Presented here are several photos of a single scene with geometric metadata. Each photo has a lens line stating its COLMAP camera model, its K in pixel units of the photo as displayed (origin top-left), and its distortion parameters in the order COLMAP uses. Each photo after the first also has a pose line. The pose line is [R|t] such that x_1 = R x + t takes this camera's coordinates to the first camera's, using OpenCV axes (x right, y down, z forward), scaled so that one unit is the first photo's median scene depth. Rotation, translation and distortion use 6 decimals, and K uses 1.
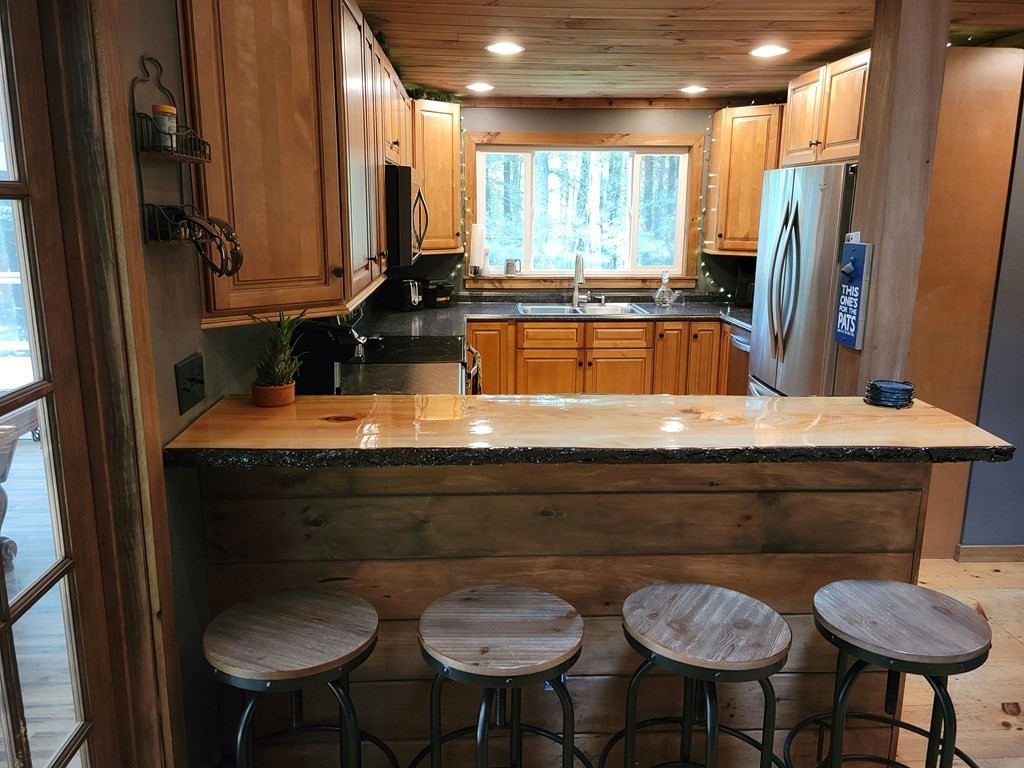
lens RADIAL K [[819.5, 0, 519.0], [0, 819.5, 391.3], [0, 0, 1]] dist [0.069359, -0.058063]
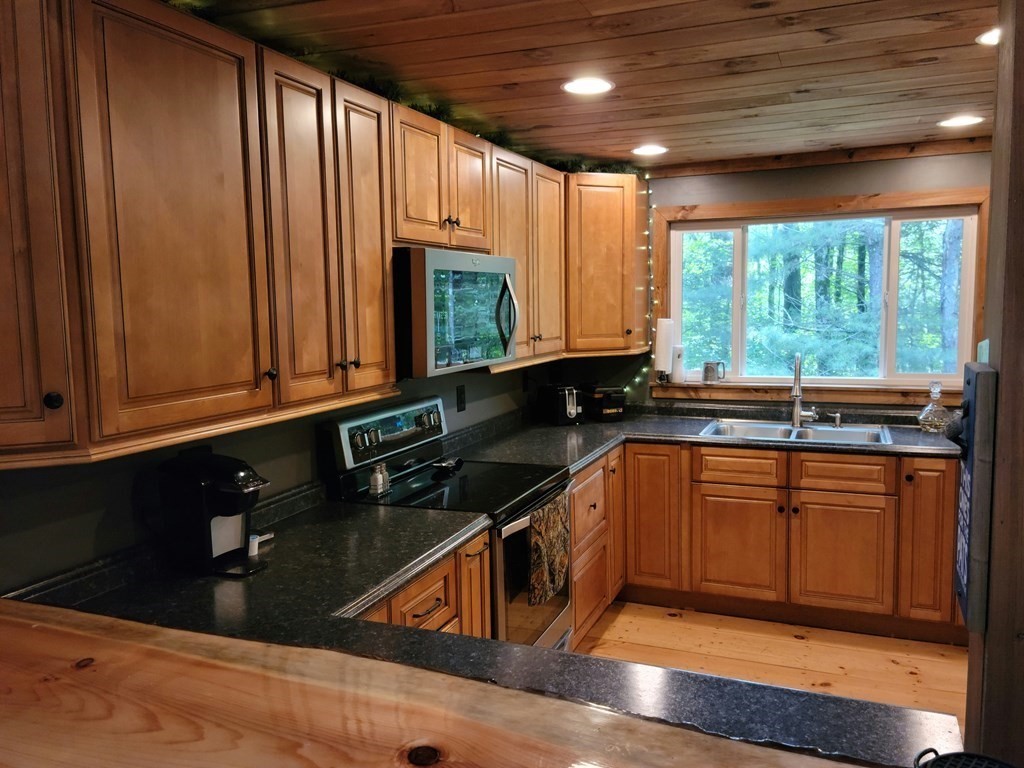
lens RADIAL K [[819.5, 0, 517.1], [0, 819.5, 387.7], [0, 0, 1]] dist [0.069359, -0.058063]
pose [[0.903395, 0.022862, -0.428200, 0.162141], [-0.072013, 0.992484, -0.098940, -0.047561], [0.422720, 0.120218, 0.898251, 0.230700]]
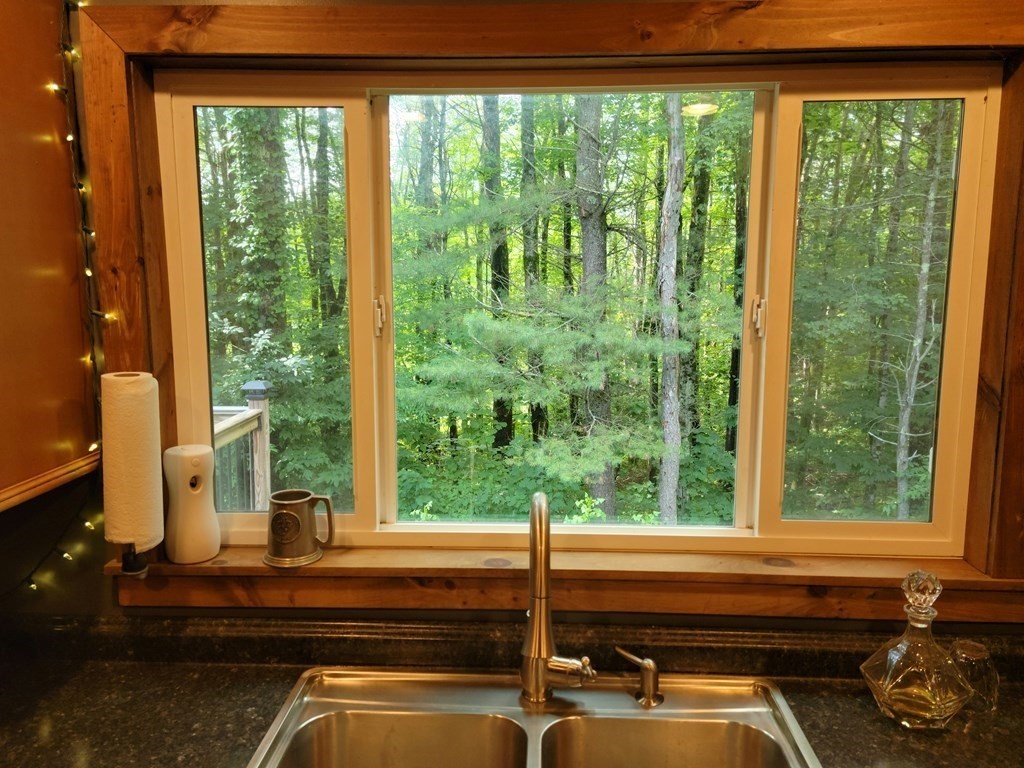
lens RADIAL K [[819.5, 0, 513.9], [0, 819.5, 383.5], [0, 0, 1]] dist [0.069359, -0.058063]
pose [[0.994536, 0.008210, -0.104066, 0.089151], [-0.017000, 0.996332, -0.083862, -0.180791], [0.102996, 0.085173, 0.991028, 0.763012]]
